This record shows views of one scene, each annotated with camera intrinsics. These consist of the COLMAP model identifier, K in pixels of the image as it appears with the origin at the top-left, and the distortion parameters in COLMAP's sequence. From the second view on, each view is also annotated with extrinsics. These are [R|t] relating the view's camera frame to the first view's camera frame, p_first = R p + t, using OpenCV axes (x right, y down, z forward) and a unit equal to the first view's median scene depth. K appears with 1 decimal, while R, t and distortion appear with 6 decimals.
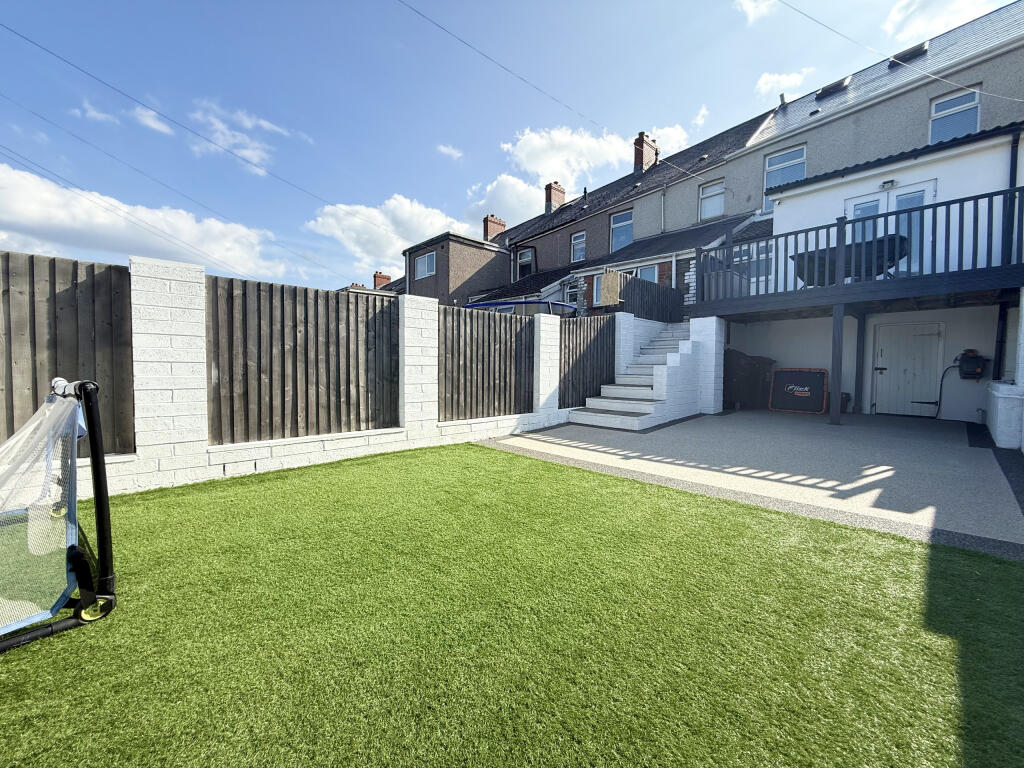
lens RADIAL K [[412.9, 0, 509.5], [0, 412.9, 381.4], [0, 0, 1]] dist [-0.002208, -0.000051]
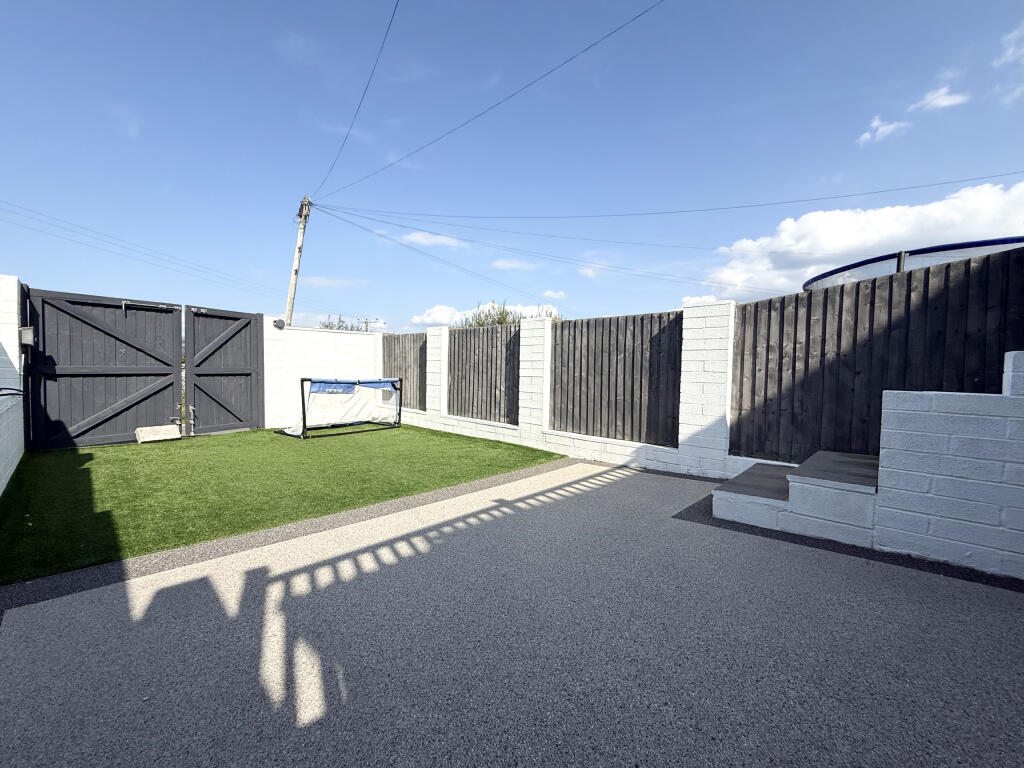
lens RADIAL K [[412.9, 0, 509.5], [0, 412.9, 381.4], [0, 0, 1]] dist [-0.002208, -0.000051]
pose [[0.054457, 0.034680, -0.997914, 0.878948], [-0.042822, 0.998558, 0.032366, -0.056520], [0.997597, 0.040970, 0.055864, 0.806336]]
